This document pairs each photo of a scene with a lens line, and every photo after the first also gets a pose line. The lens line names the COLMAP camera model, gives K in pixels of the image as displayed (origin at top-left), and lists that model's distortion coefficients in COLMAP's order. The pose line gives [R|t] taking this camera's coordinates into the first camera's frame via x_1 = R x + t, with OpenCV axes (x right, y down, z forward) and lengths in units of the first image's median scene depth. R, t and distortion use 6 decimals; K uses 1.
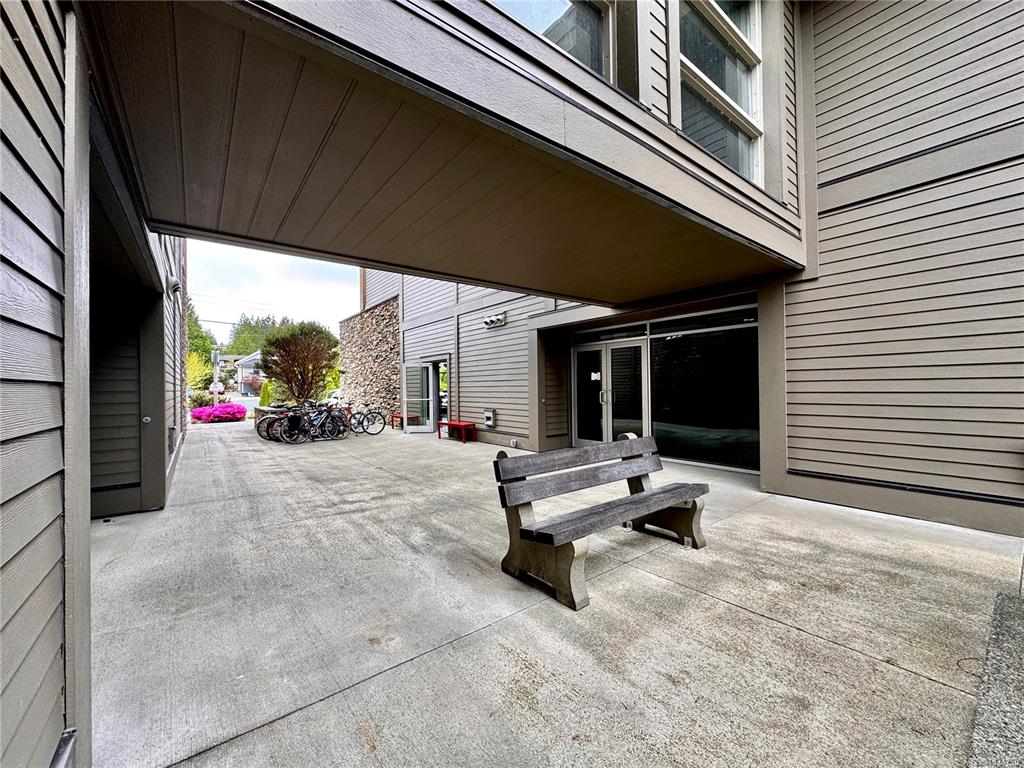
lens RADIAL K [[408.3, 0, 518.1], [0, 408.3, 390.6], [0, 0, 1]] dist [-0.003491, 0.000209]
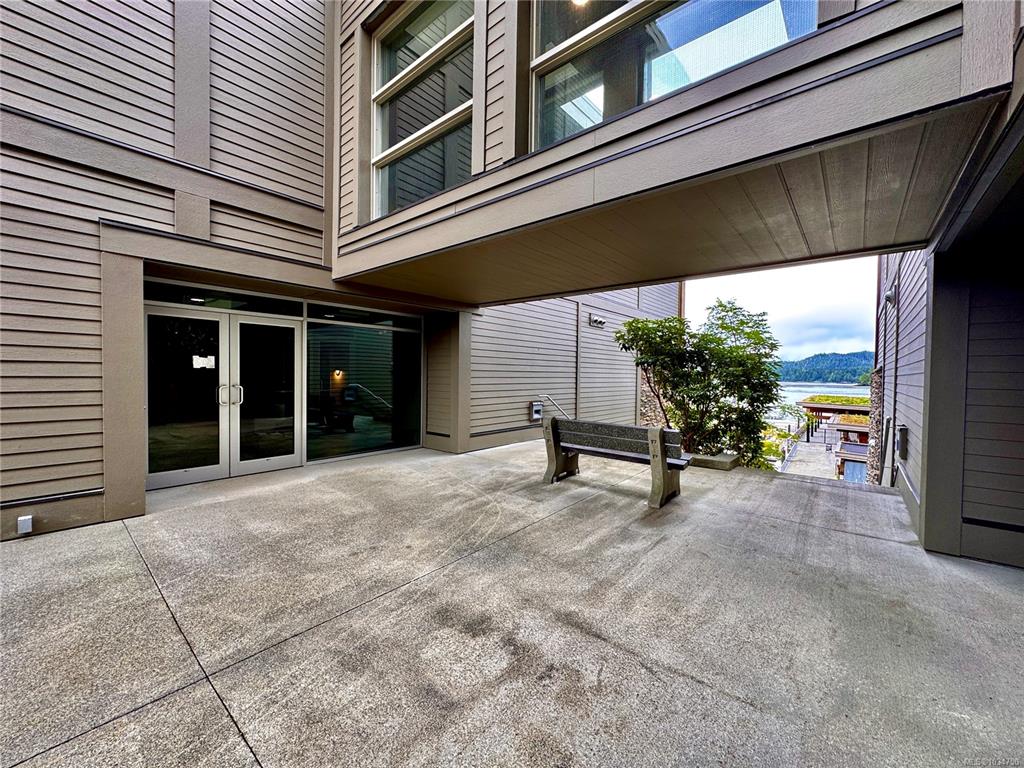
lens RADIAL K [[408.3, 0, 512.0], [0, 408.3, 381.7], [0, 0, 1]] dist [-0.003491, 0.000209]
pose [[-0.198952, -0.006194, 0.979990, -0.965719], [0.000468, 0.999979, 0.006415, -0.017827], [-0.980009, 0.001735, -0.198945, 1.277260]]
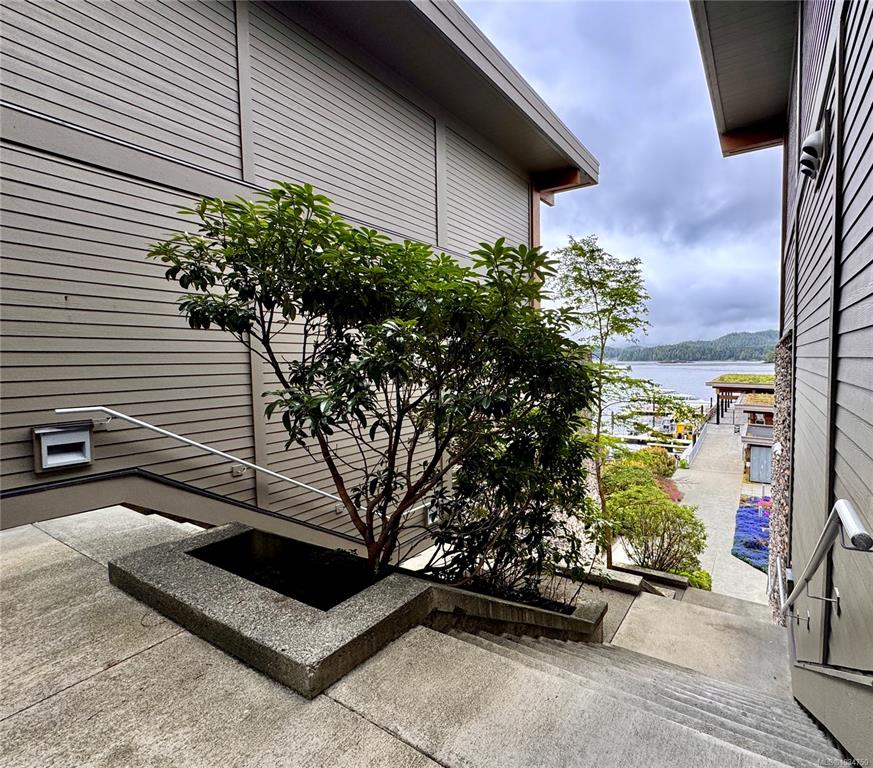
lens RADIAL K [[441.0, 0, 512.2], [0, 441.0, 380.5], [0, 0, 1]] dist [-0.003714, -0.000476]
pose [[-0.375059, -0.026368, 0.926626, -0.318150], [0.026422, 0.998885, 0.039119, -0.008611], [-0.926624, 0.039155, -0.373945, 0.425376]]
